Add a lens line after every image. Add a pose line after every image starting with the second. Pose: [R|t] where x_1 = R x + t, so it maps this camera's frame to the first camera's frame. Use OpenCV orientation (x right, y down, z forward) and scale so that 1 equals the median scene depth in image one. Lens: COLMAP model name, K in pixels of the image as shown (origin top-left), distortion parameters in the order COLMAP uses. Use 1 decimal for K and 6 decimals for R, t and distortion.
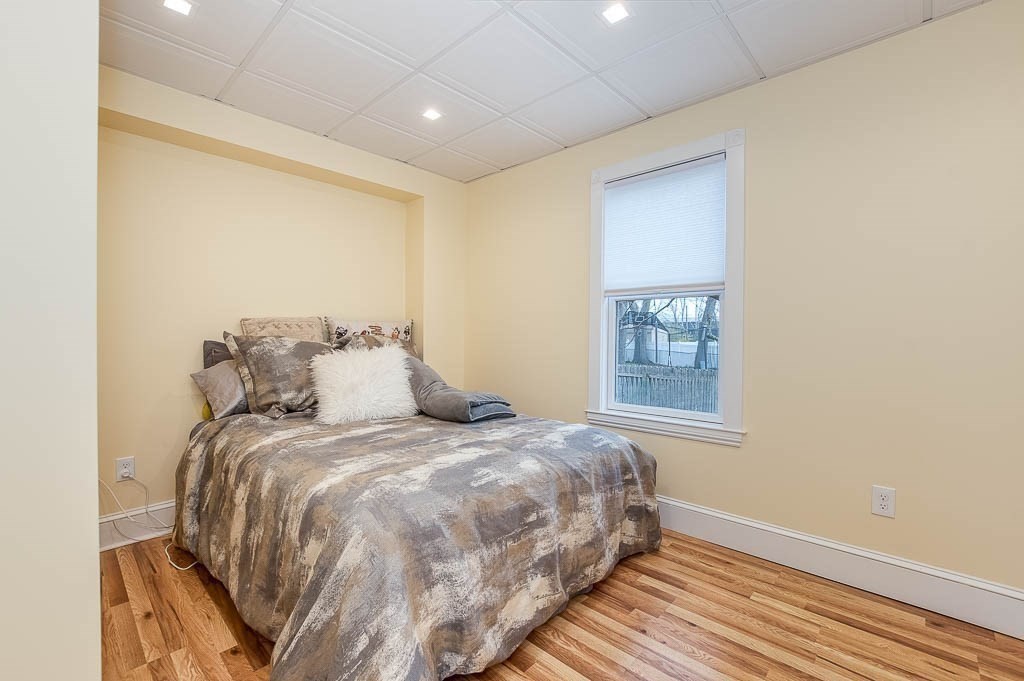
lens RADIAL K [[455.2, 0, 511.7], [0, 455.2, 339.4], [0, 0, 1]] dist [-0.014001, 0.002925]
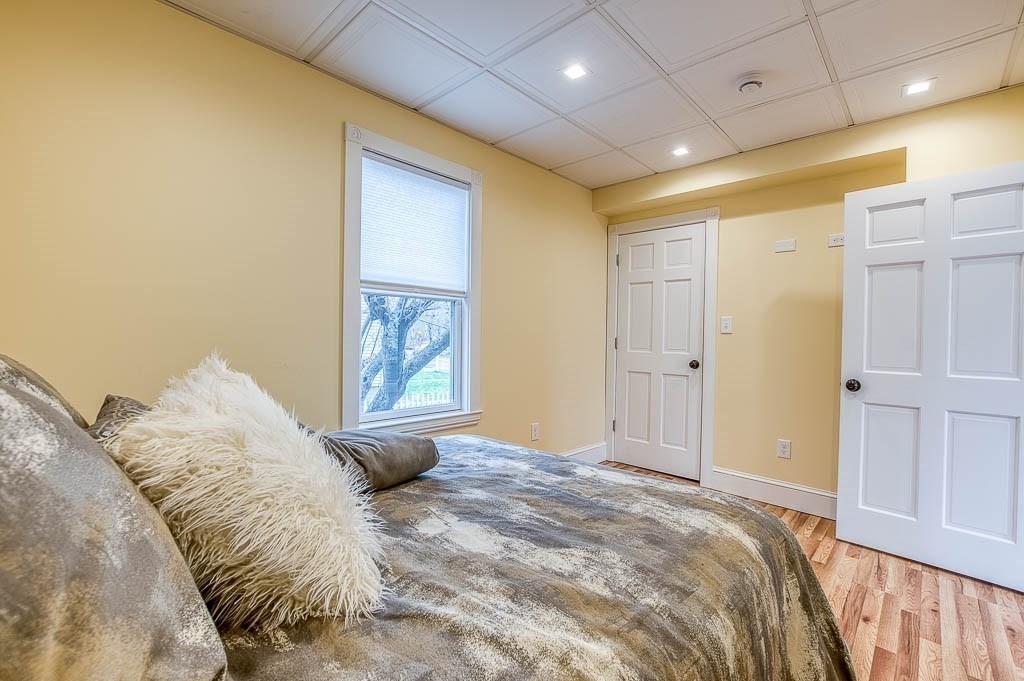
lens RADIAL K [[455.2, 0, 511.5], [0, 455.2, 338.9], [0, 0, 1]] dist [-0.014001, 0.002925]
pose [[-0.019559, -0.013093, 0.999723, -1.027457], [-0.008225, 0.999883, 0.012934, -0.023553], [-0.999775, -0.007970, -0.019665, 1.244489]]
